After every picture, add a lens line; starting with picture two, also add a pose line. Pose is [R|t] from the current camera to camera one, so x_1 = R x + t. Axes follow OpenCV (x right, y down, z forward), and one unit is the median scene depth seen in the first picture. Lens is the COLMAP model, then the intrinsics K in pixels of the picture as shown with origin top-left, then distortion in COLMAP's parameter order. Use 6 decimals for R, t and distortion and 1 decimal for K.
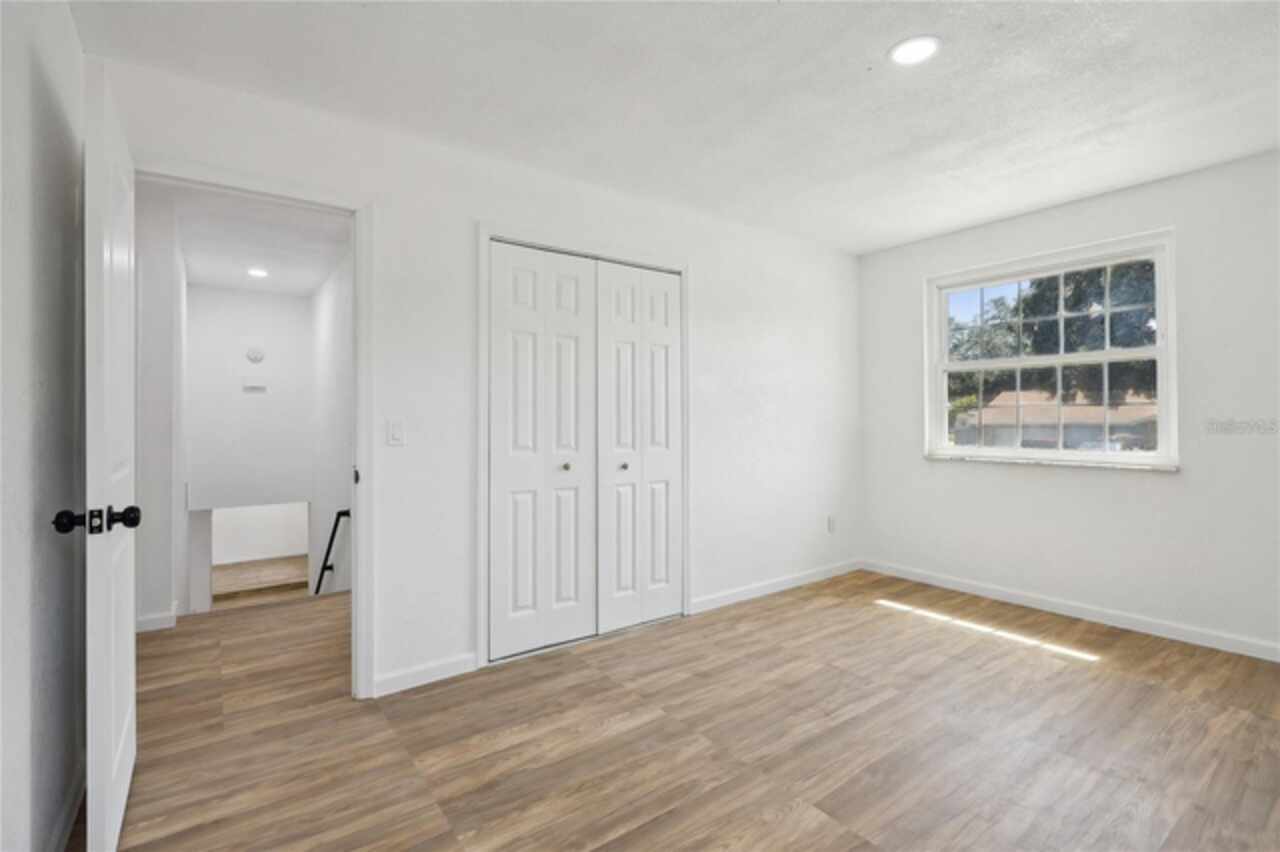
lens RADIAL K [[598.0, 0, 630.7], [0, 598.0, 425.6], [0, 0, 1]] dist [-0.000167, -0.000981]
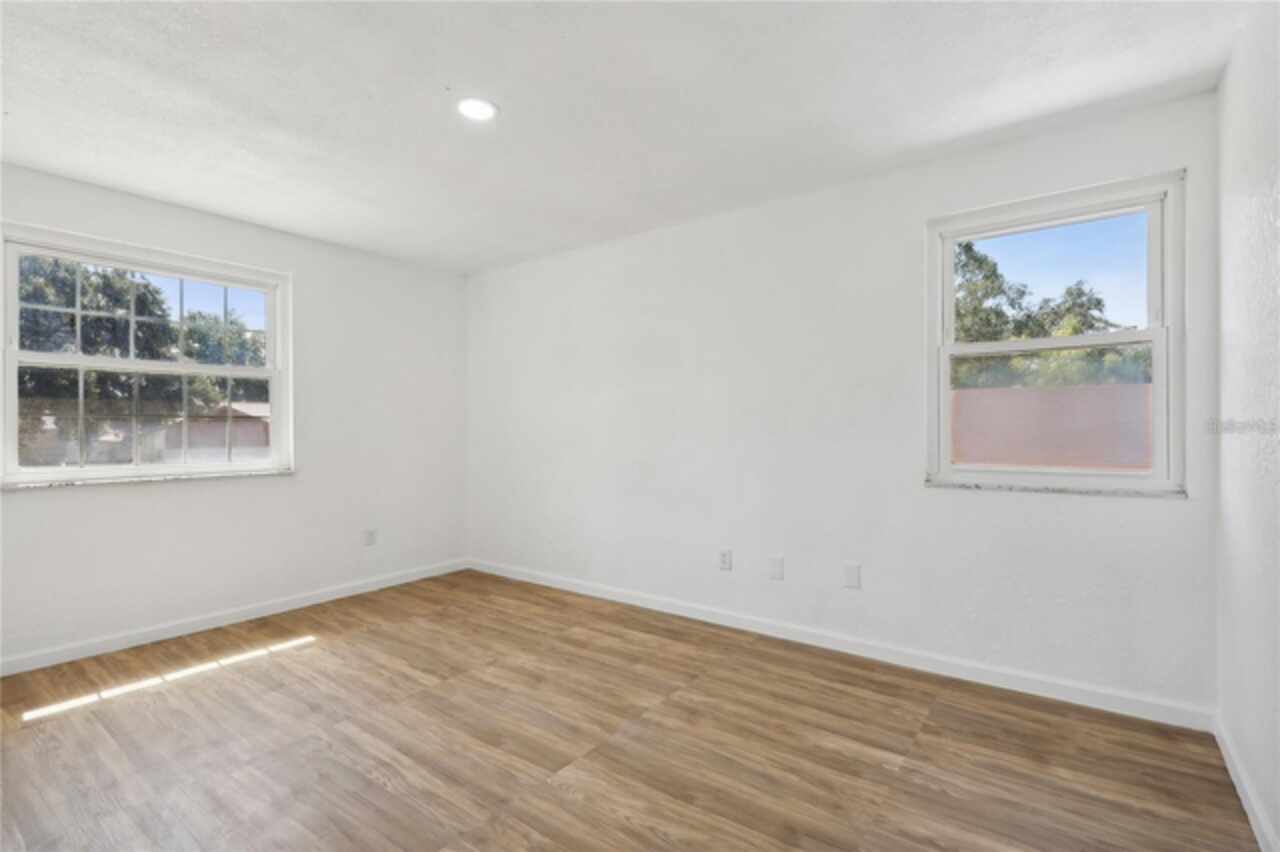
lens RADIAL K [[598.0, 0, 632.3], [0, 598.0, 425.6], [0, 0, 1]] dist [-0.000167, -0.000981]
pose [[-0.306435, 0.011058, 0.951827, -0.514701], [0.018116, 0.999819, -0.005783, 0.000700], [-0.951719, 0.015471, -0.306580, 0.768658]]
